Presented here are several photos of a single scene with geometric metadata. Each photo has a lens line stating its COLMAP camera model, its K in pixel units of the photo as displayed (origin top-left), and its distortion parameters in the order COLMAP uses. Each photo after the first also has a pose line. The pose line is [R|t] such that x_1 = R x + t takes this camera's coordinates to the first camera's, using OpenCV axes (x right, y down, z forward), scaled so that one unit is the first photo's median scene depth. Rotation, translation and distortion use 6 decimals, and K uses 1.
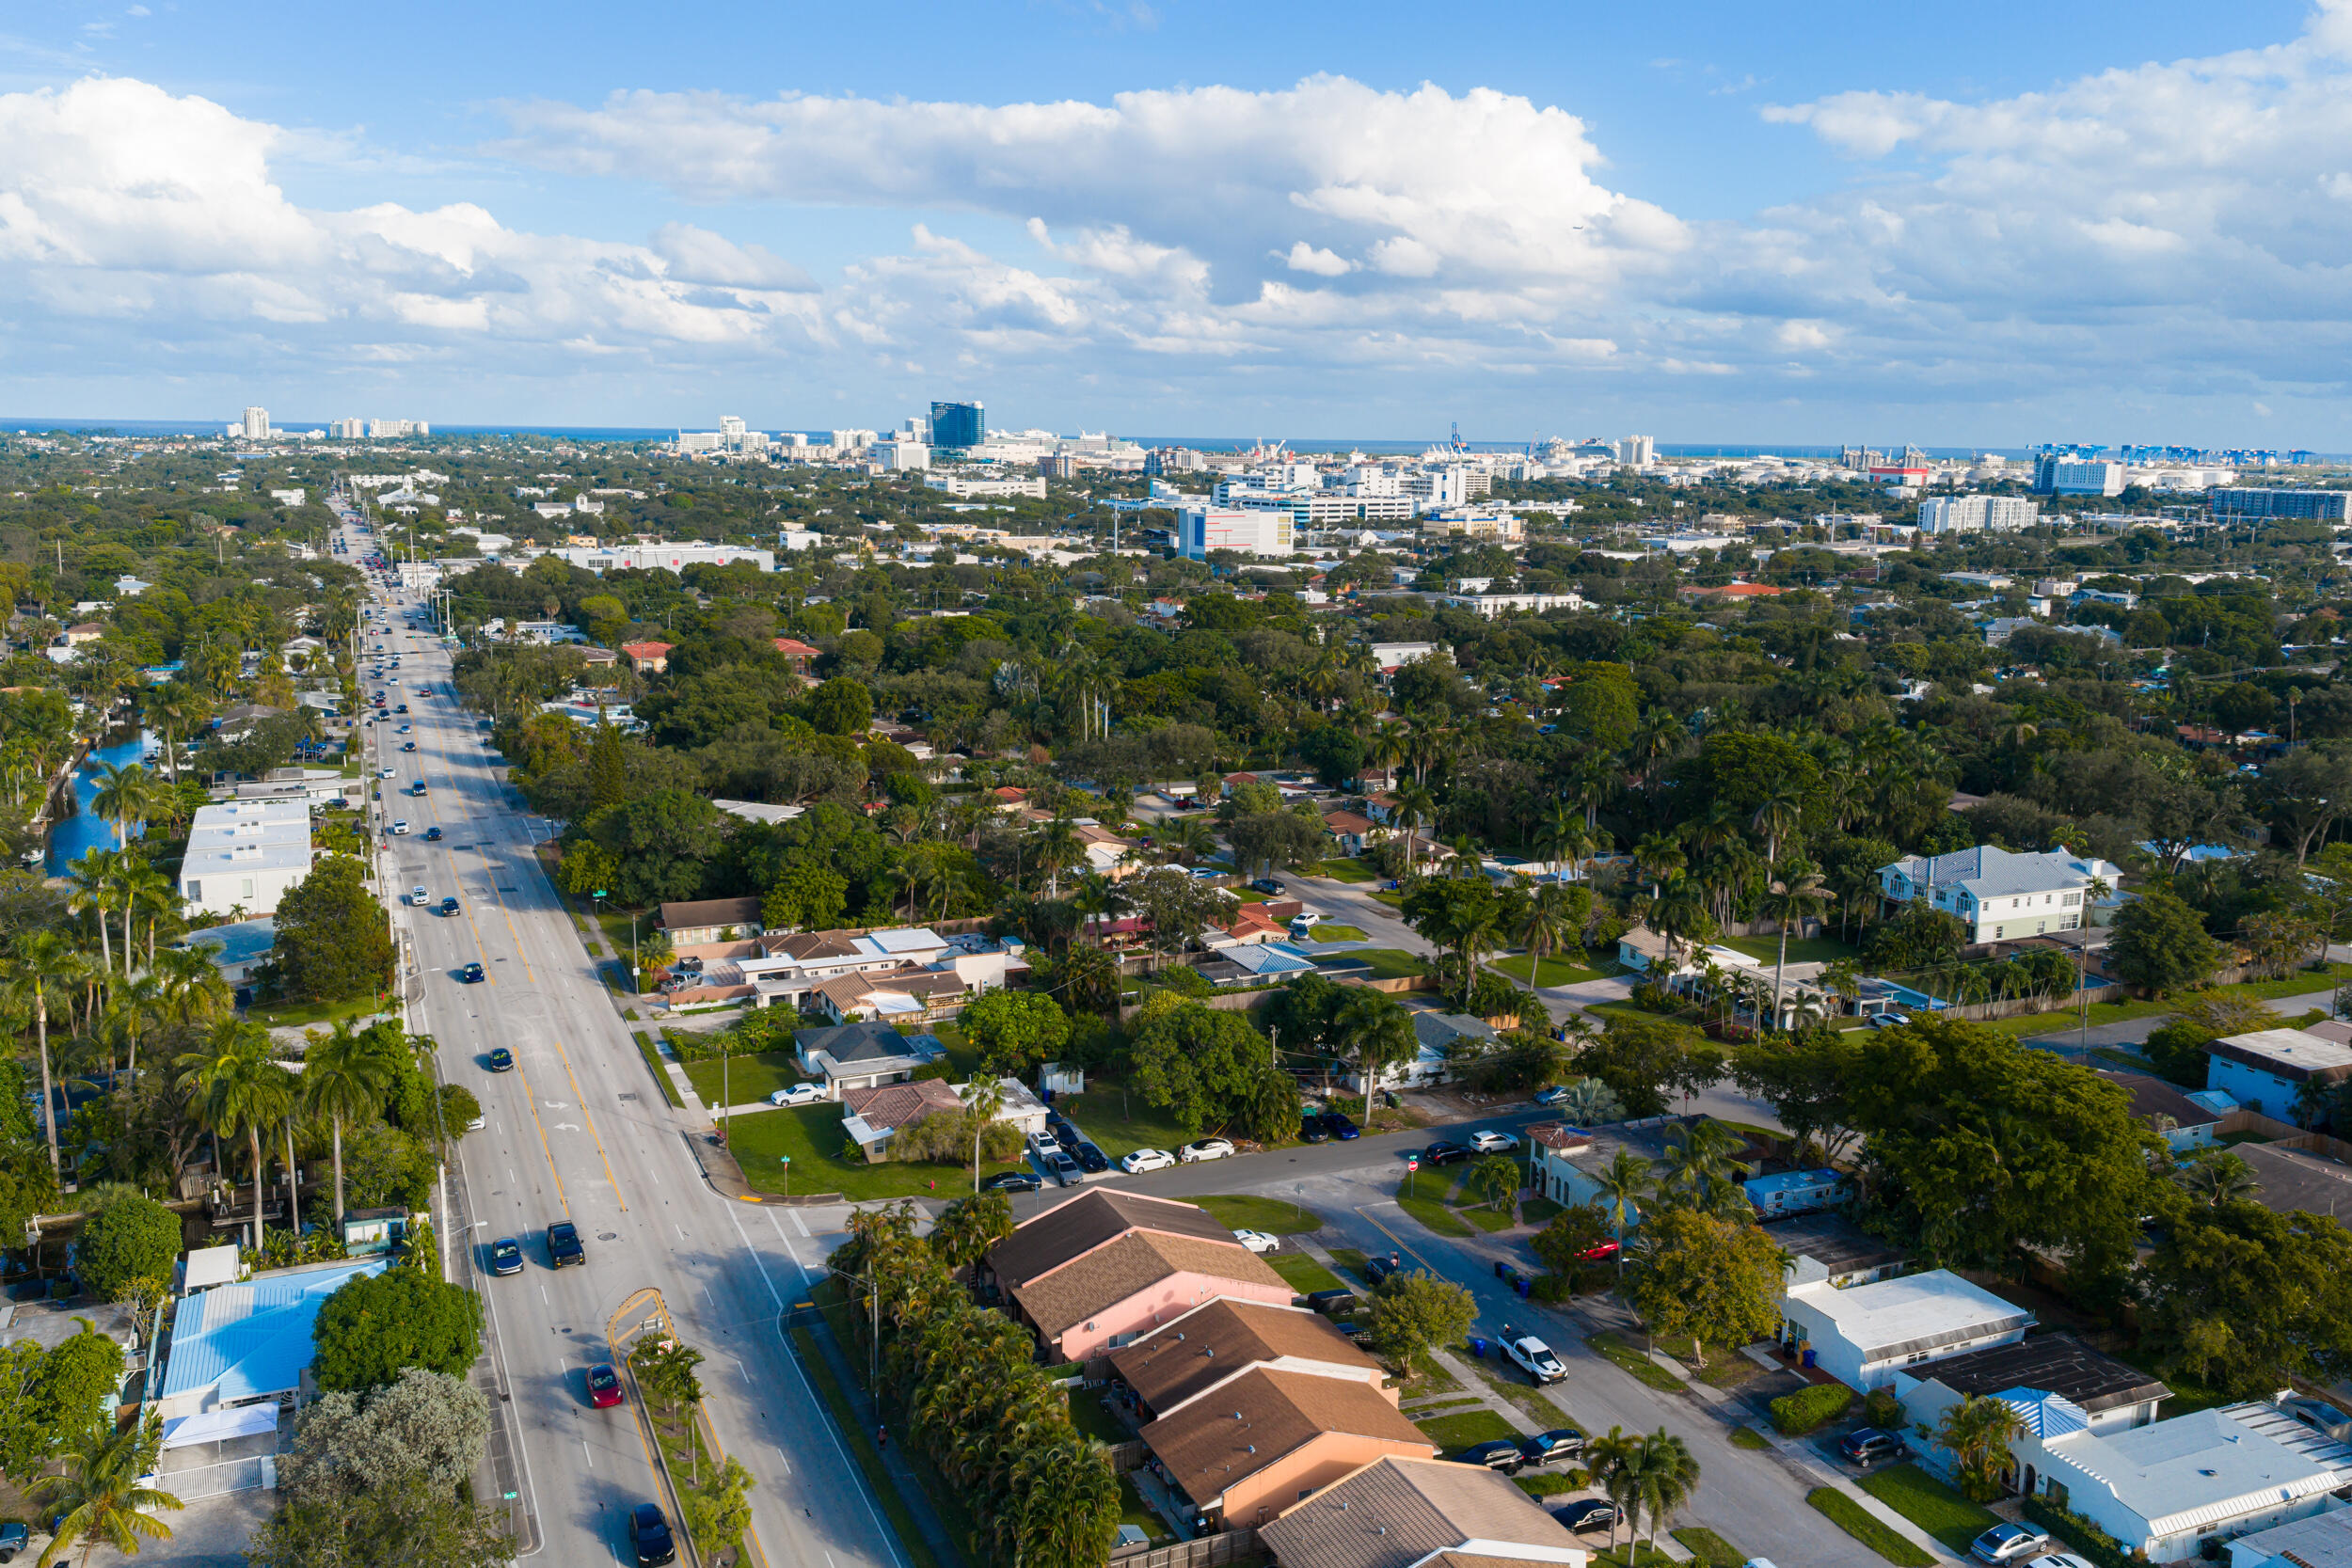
lens RADIAL K [[1895.0, 0, 1170.4], [0, 1895.0, 795.4], [0, 0, 1]] dist [0.054699, -0.084884]
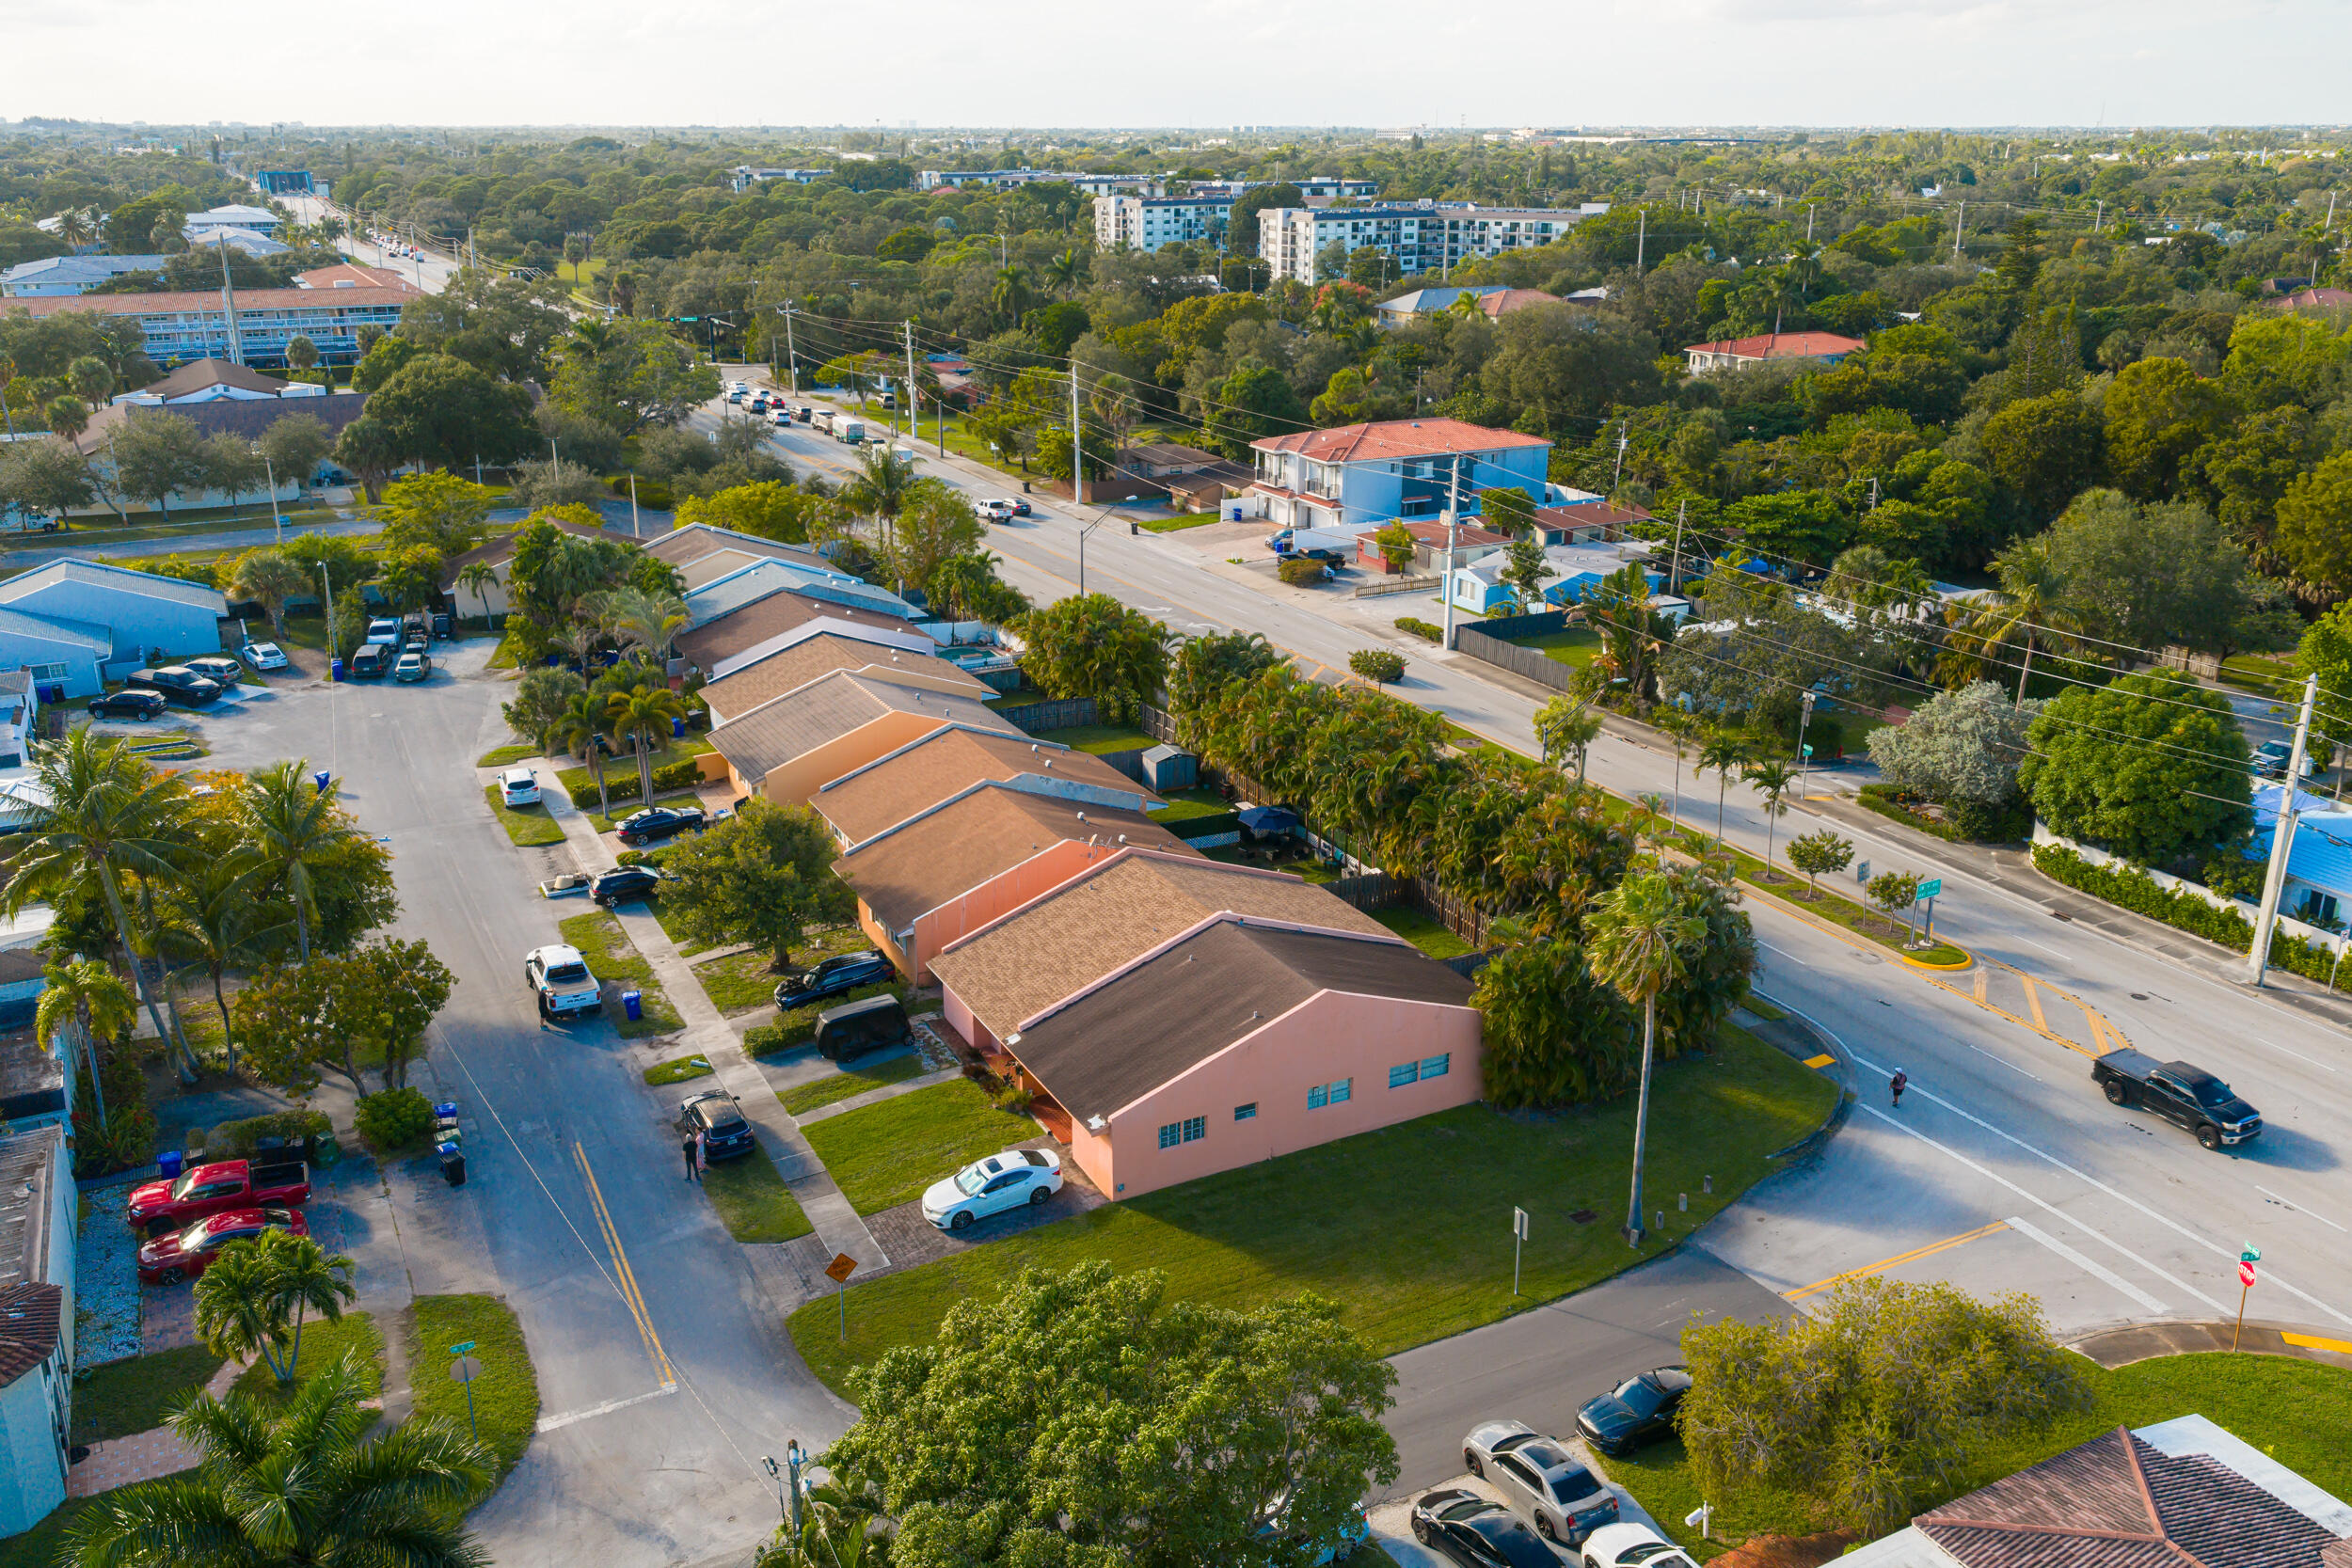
lens RADIAL K [[1895.0, 0, 1197.6], [0, 1895.0, 831.0], [0, 0, 1]] dist [0.054699, -0.084884]
pose [[-0.997297, 0.008693, -0.072966, 0.018842], [-0.030083, 0.857647, 0.513359, -0.046623], [0.067042, 0.514166, -0.855067, 0.987934]]
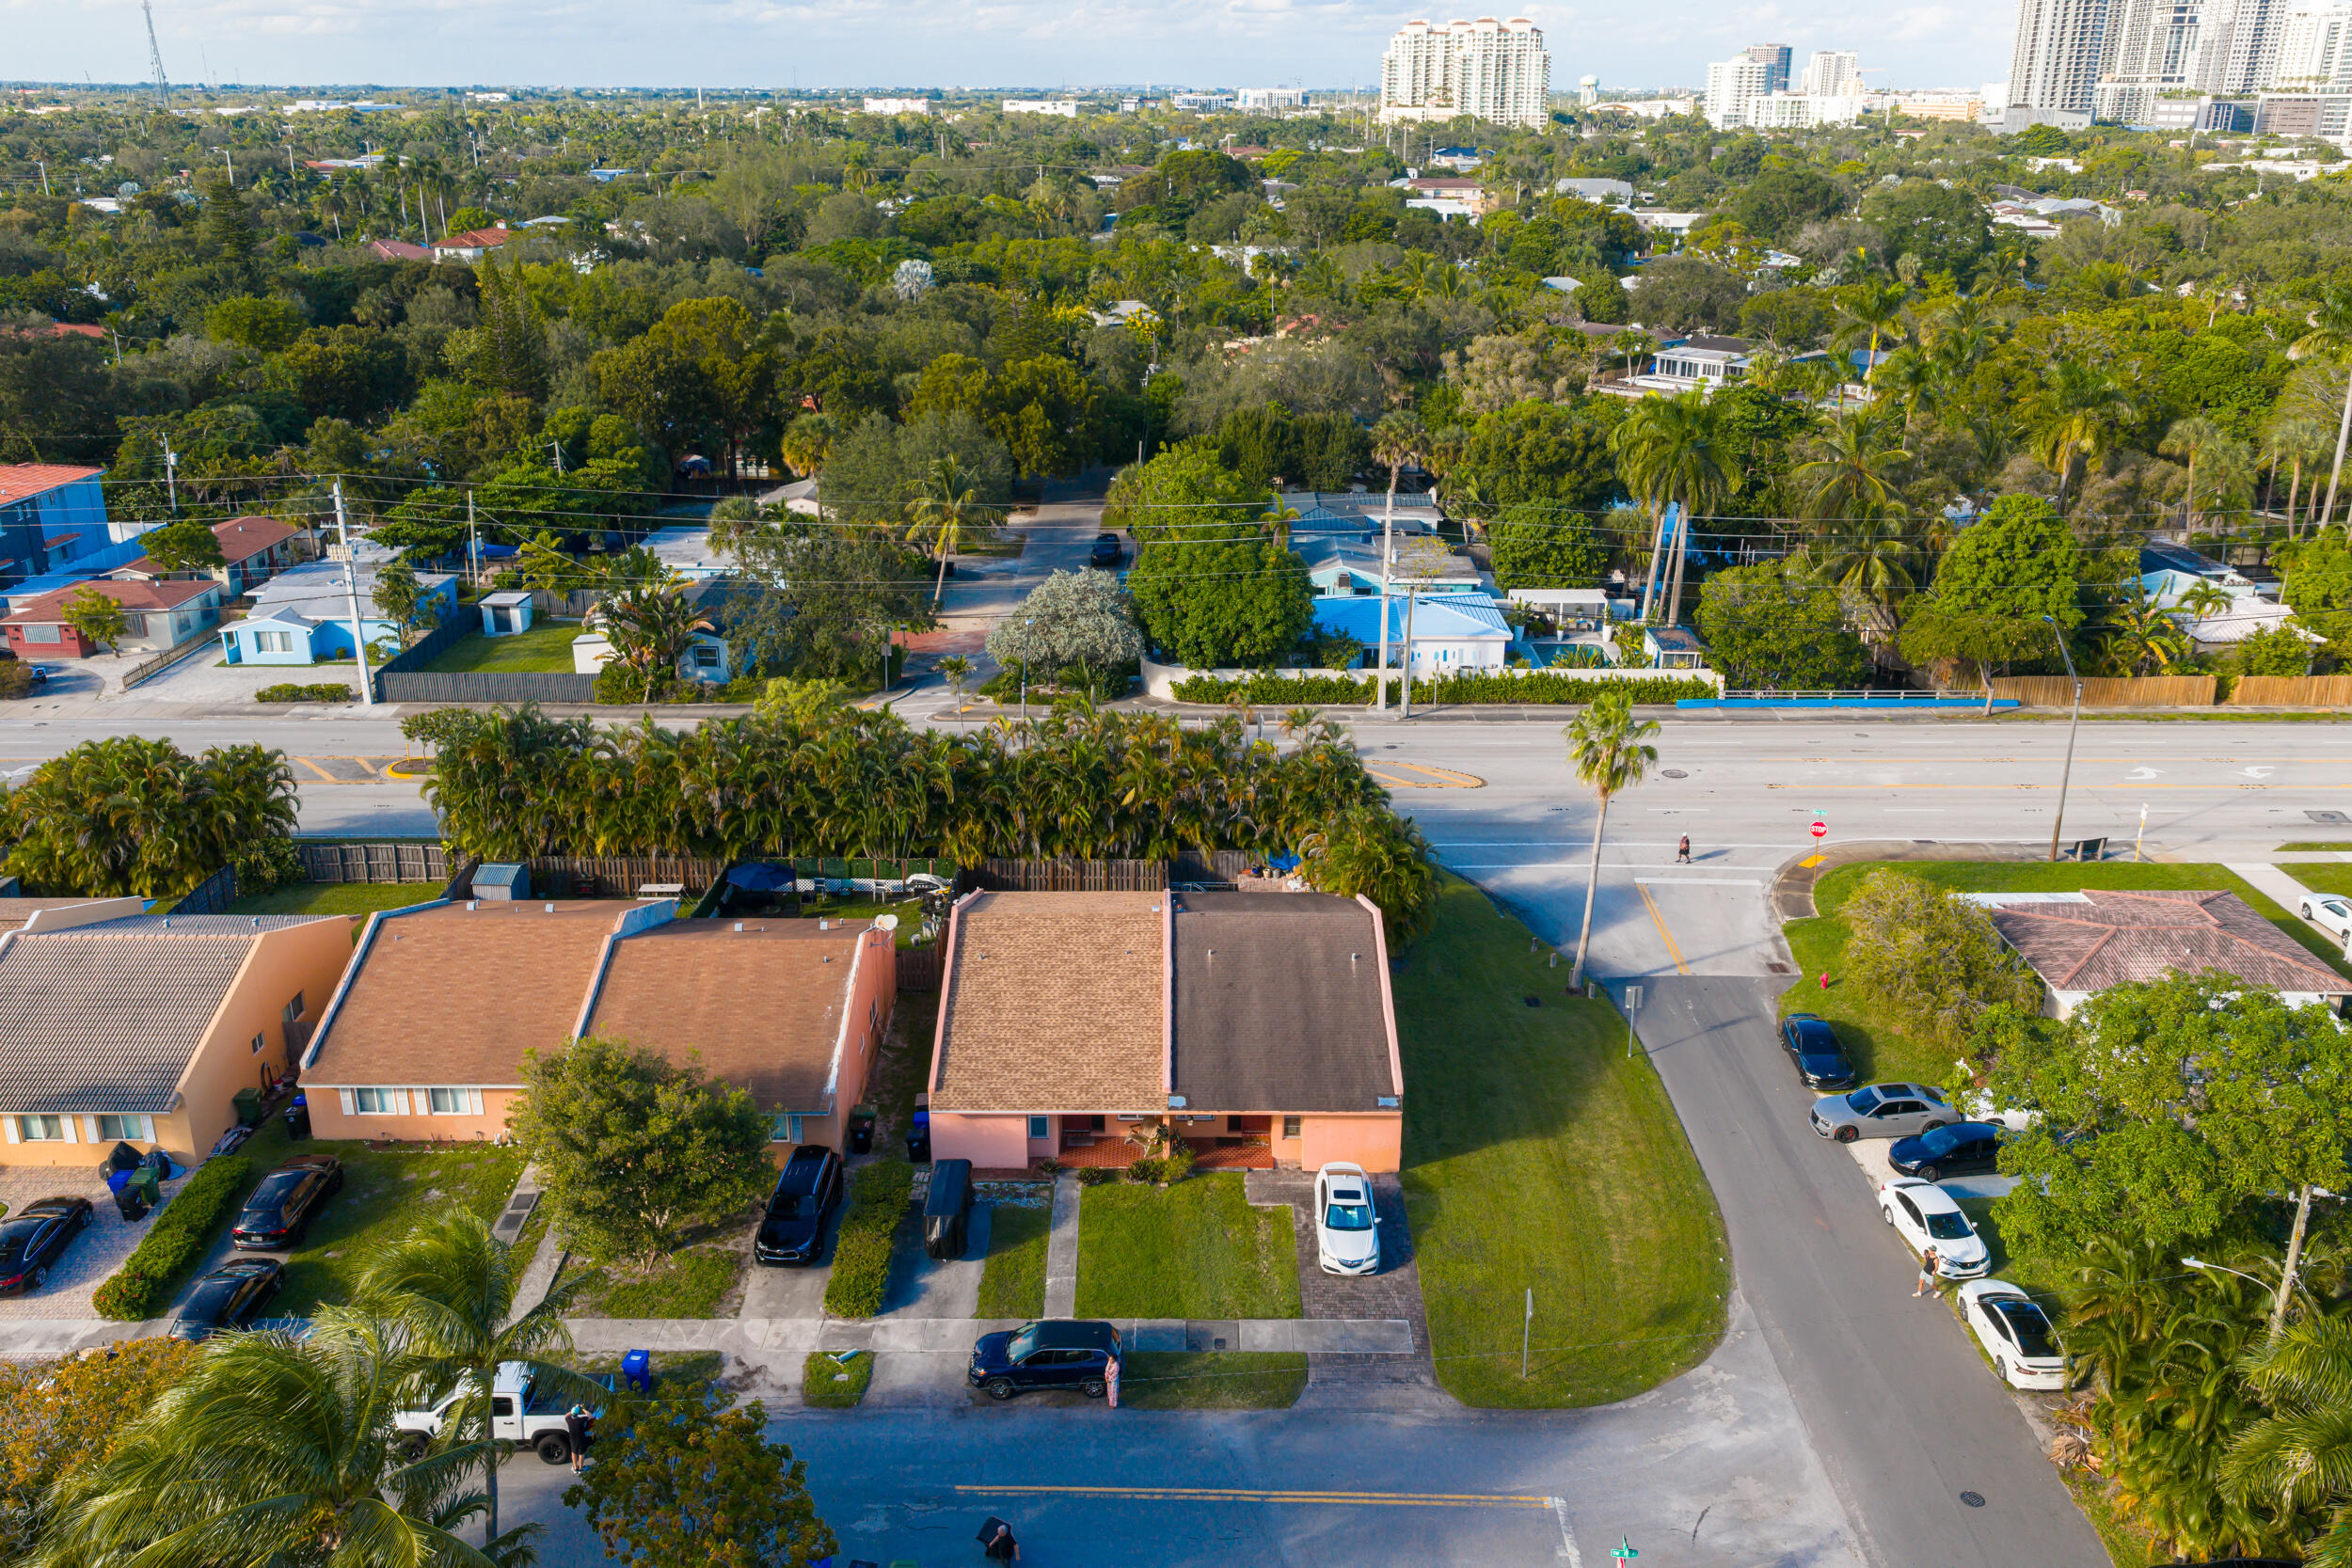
lens RADIAL K [[1895.0, 0, 1182.7], [0, 1895.0, 787.4], [0, 0, 1]] dist [0.054699, -0.084884]
pose [[-0.406121, 0.299243, -0.863435, 0.287086], [-0.178039, 0.900847, 0.395950, -0.006775], [0.896308, 0.314528, -0.312576, 0.789493]]
